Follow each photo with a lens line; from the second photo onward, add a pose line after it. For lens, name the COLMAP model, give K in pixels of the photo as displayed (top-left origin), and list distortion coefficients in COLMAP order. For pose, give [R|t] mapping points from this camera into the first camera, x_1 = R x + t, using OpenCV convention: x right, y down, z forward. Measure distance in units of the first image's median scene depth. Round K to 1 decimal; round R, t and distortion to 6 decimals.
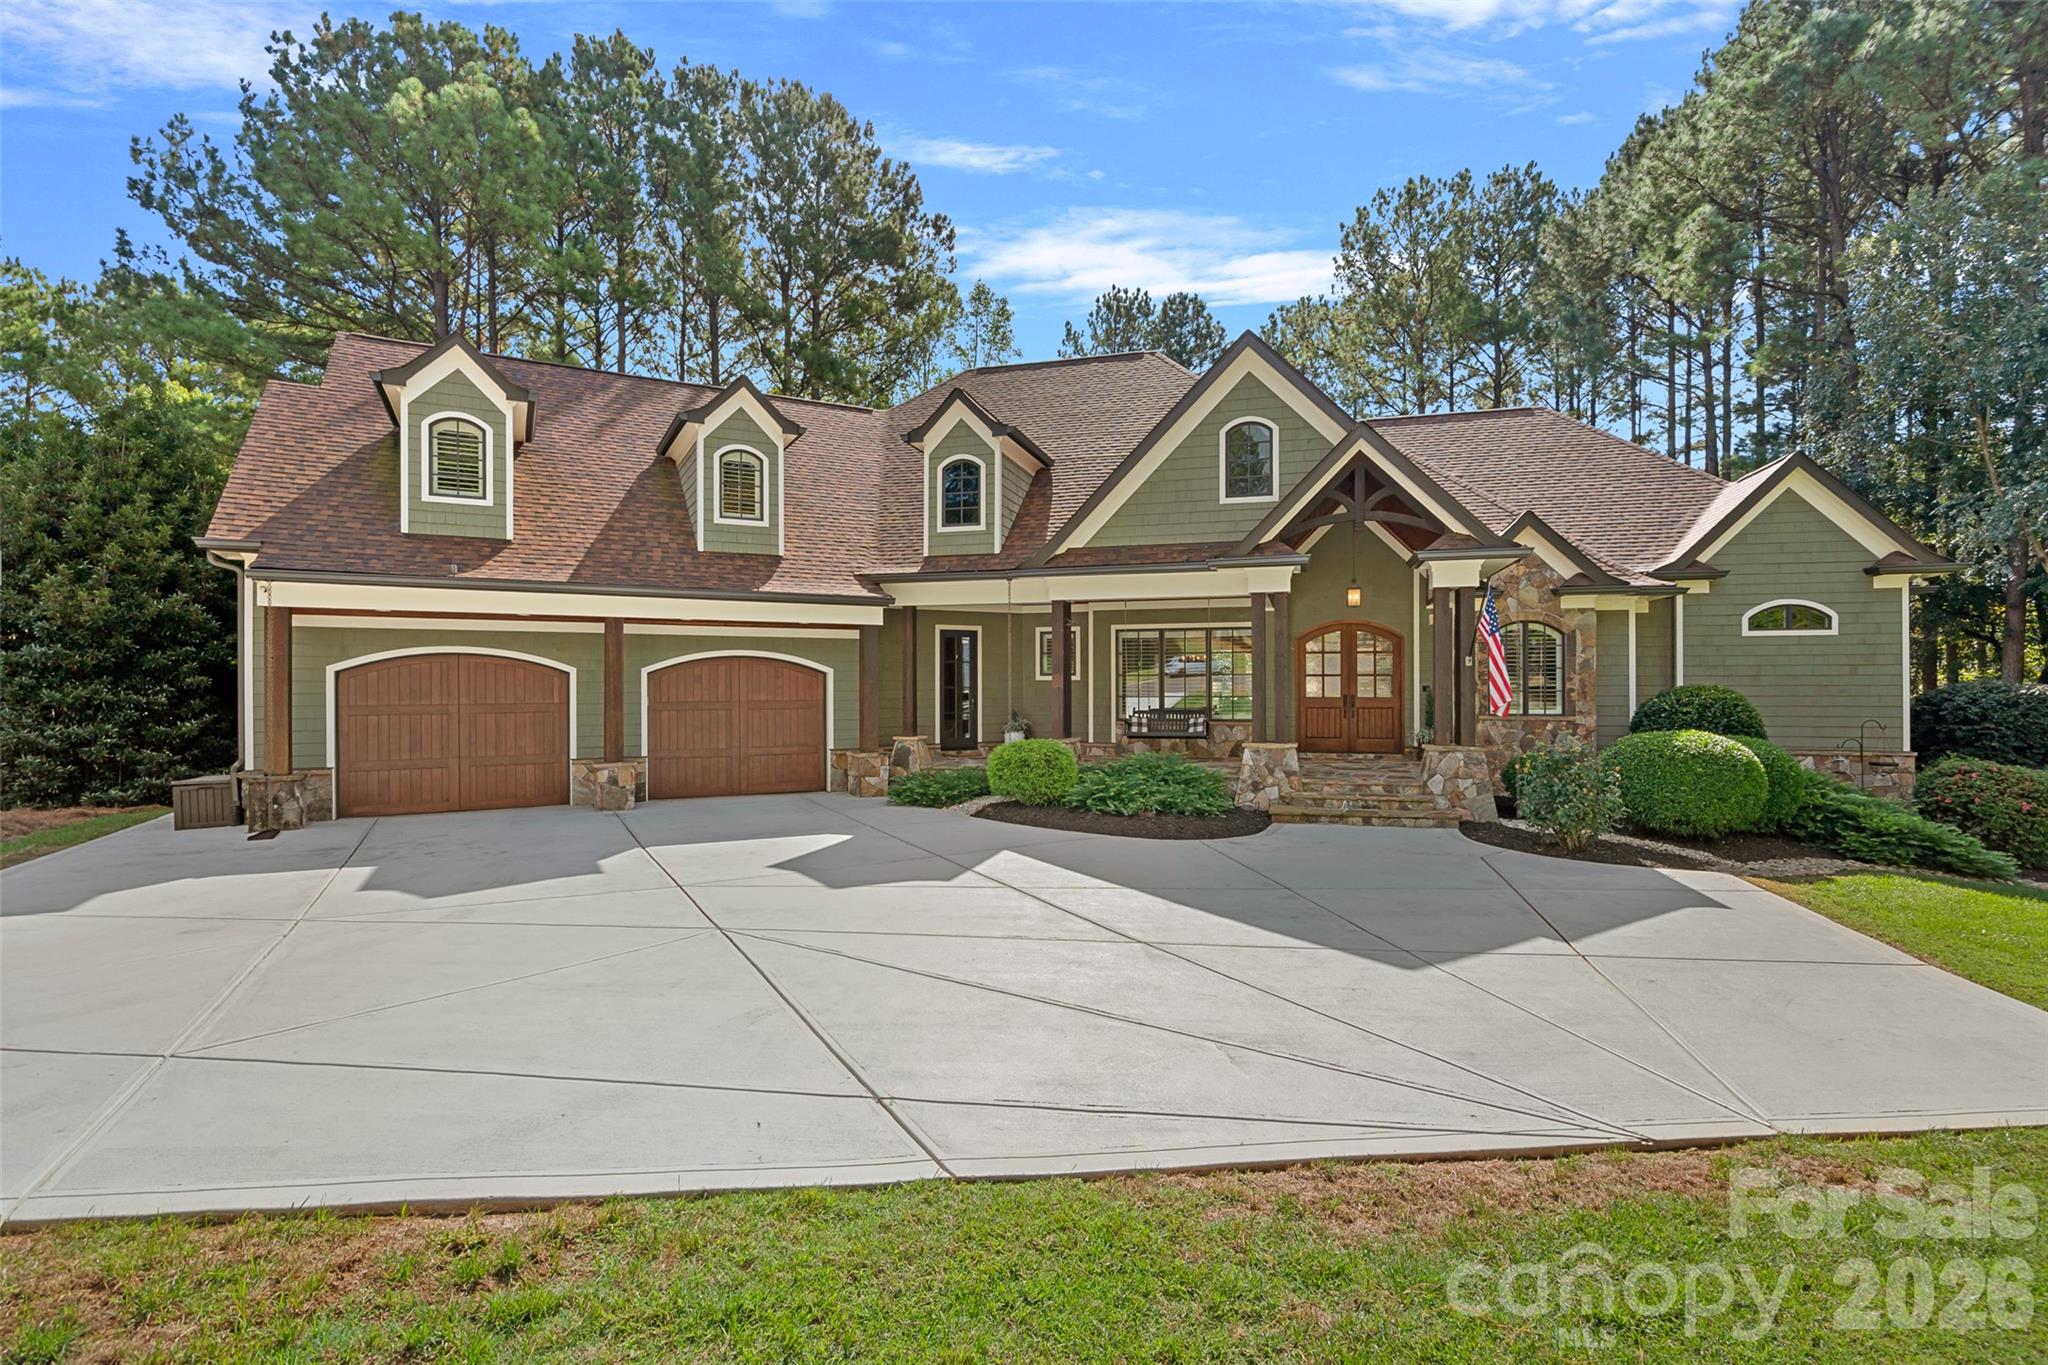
lens RADIAL K [[939.4, 0, 1032.9], [0, 939.4, 690.3], [0, 0, 1]] dist [0.002643, -0.001862]
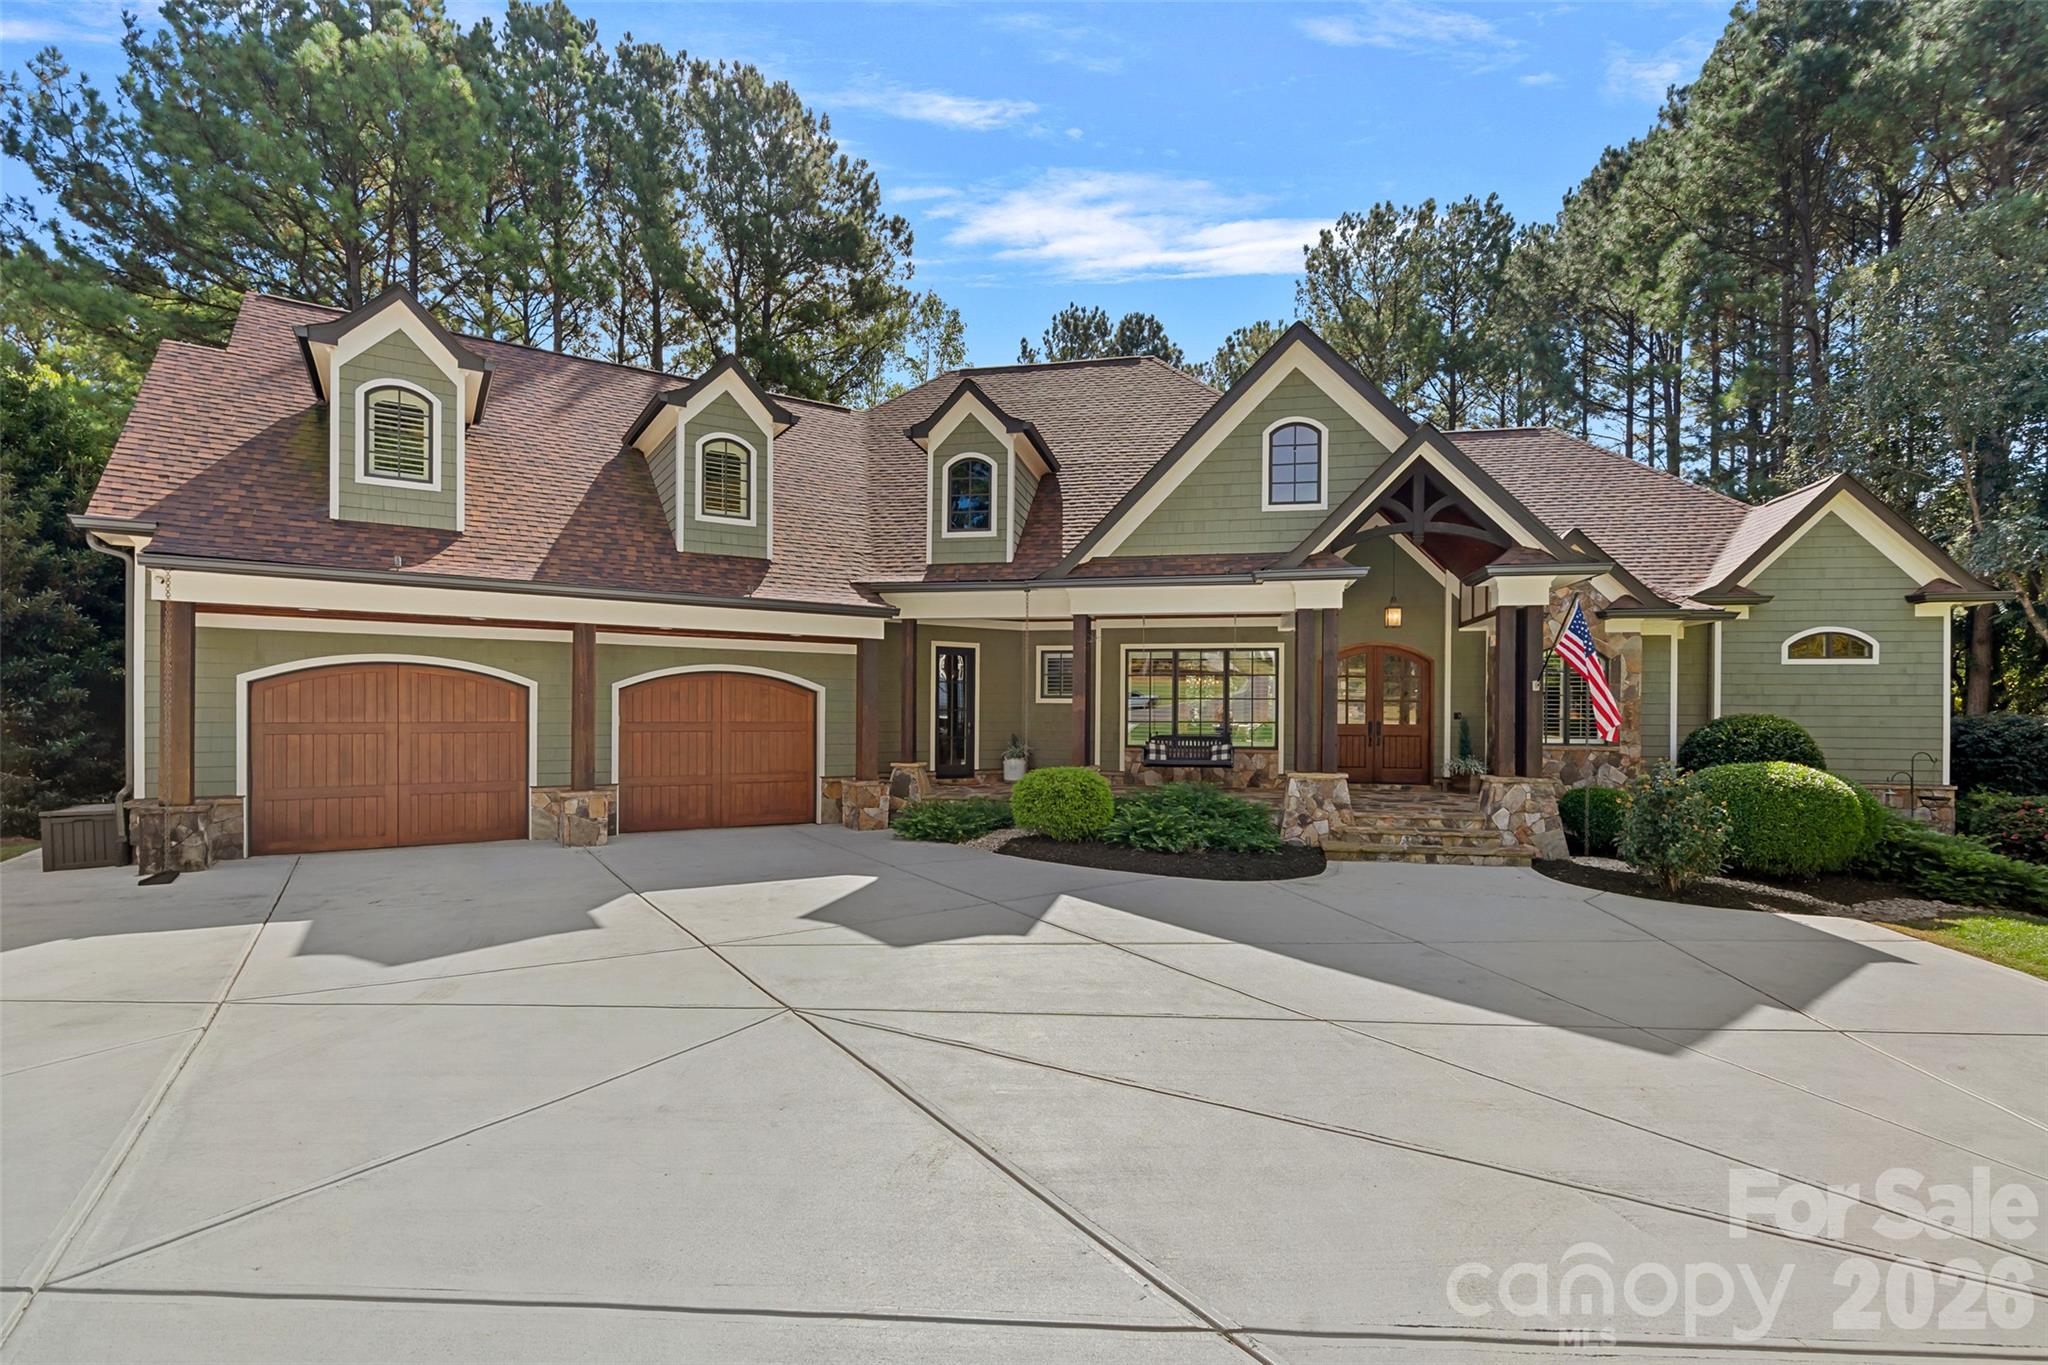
lens RADIAL K [[939.4, 0, 1025.5], [0, 939.4, 723.7], [0, 0, 1]] dist [0.002643, -0.001862]
pose [[0.997603, 0.009337, 0.068564, -0.081586], [-0.009827, 0.999928, 0.006819, 0.003925], [-0.068495, -0.007476, 0.997623, 0.087590]]
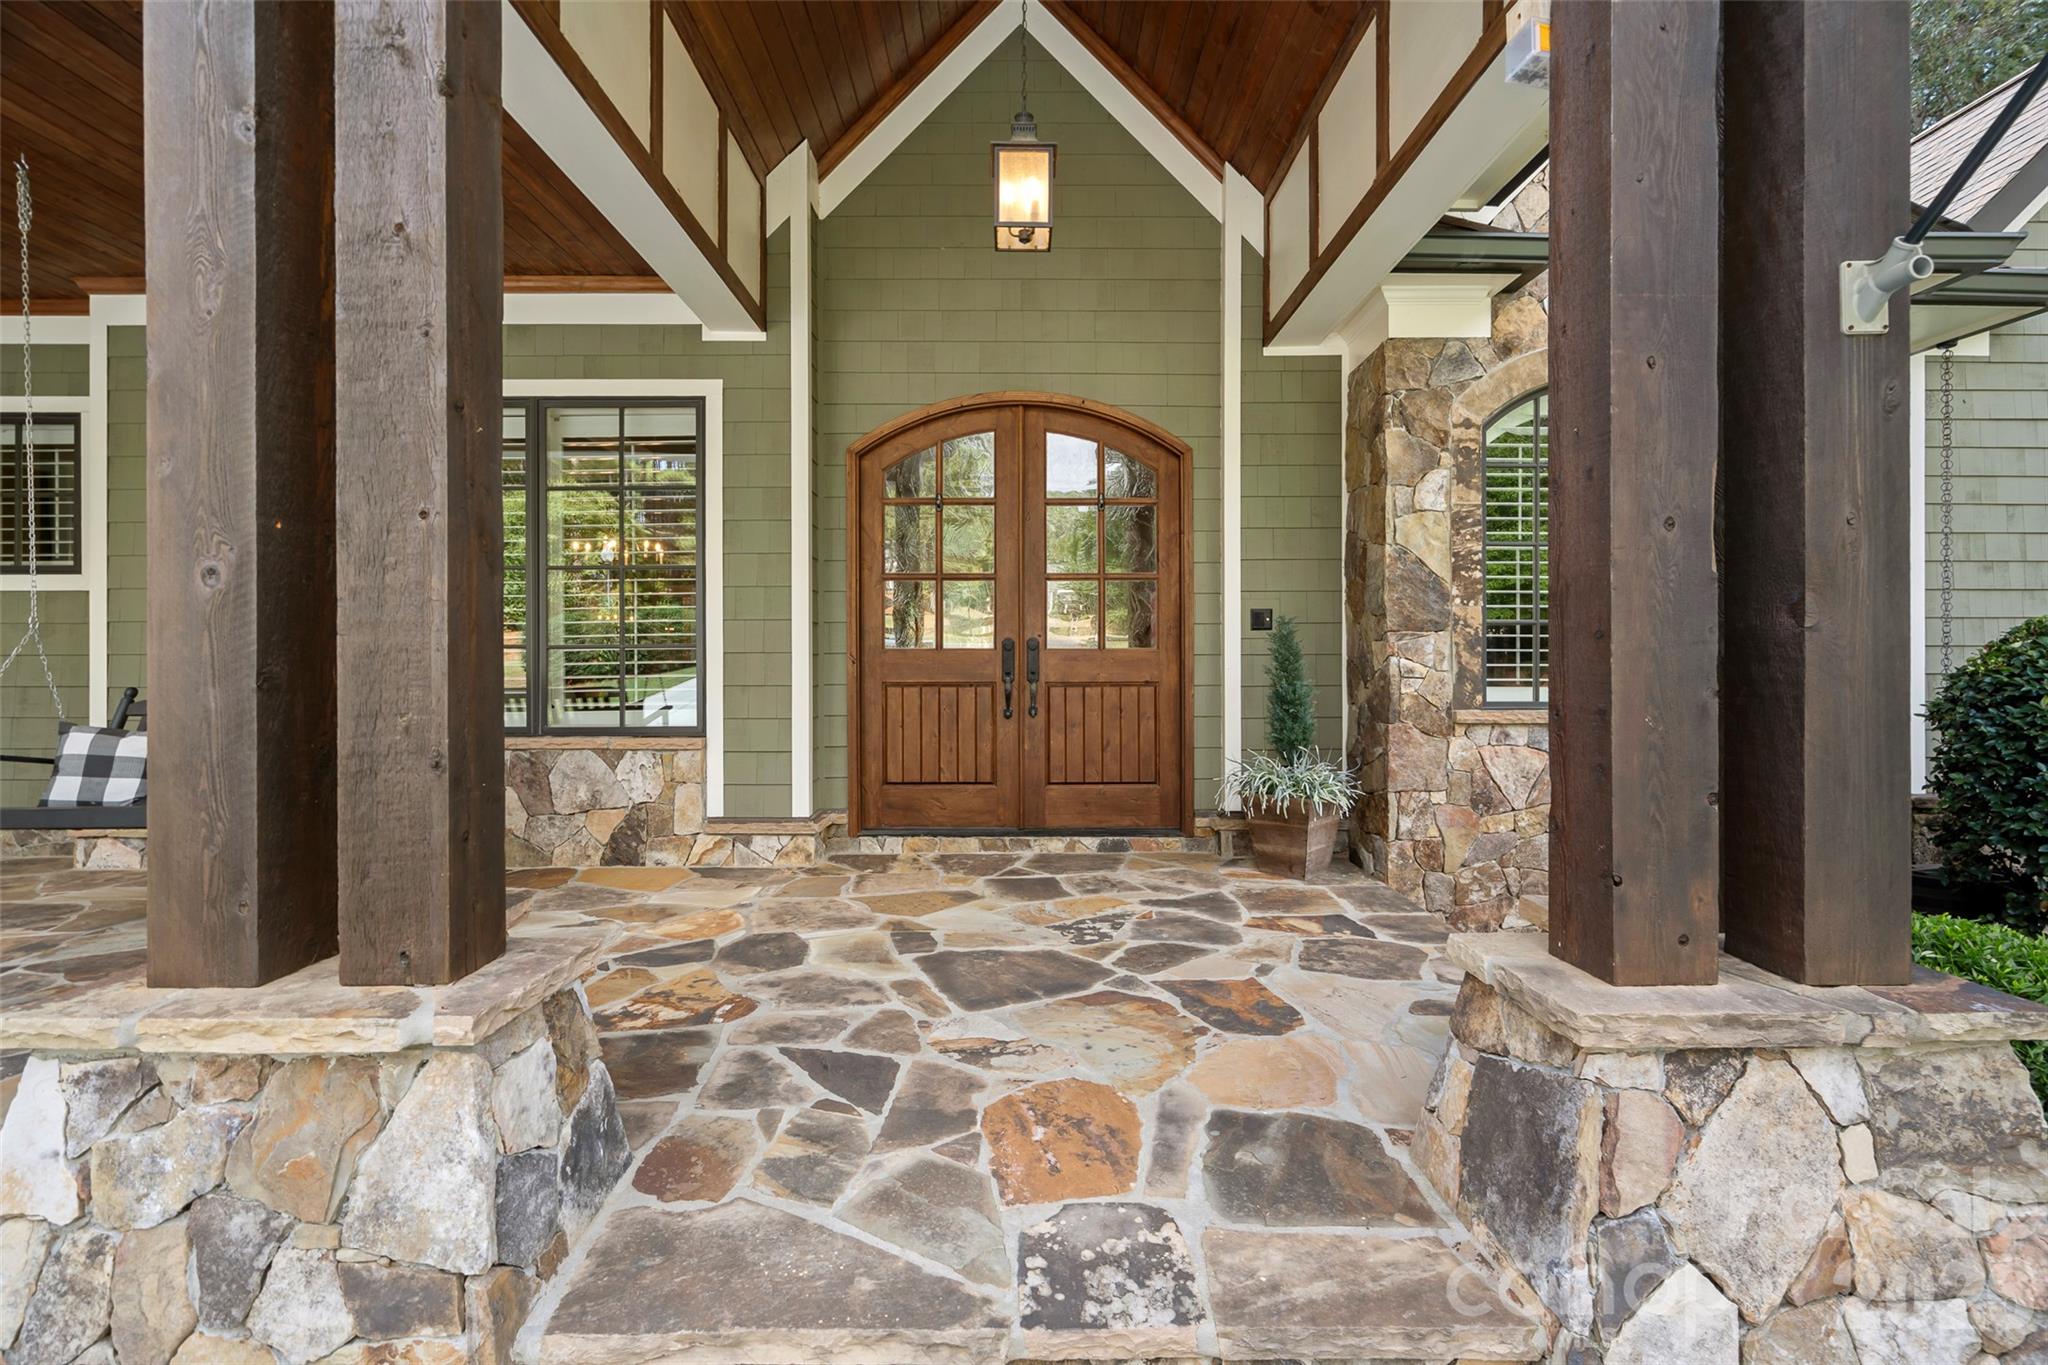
lens RADIAL K [[939.4, 0, 1024.0], [0, 939.4, 673.4], [0, 0, 1]] dist [0.002643, -0.001862]
pose [[0.960698, -0.000923, 0.277595, 0.265687], [-0.000356, 0.999990, 0.004556, 0.014433], [-0.277596, -0.004476, 0.960687, 0.743412]]
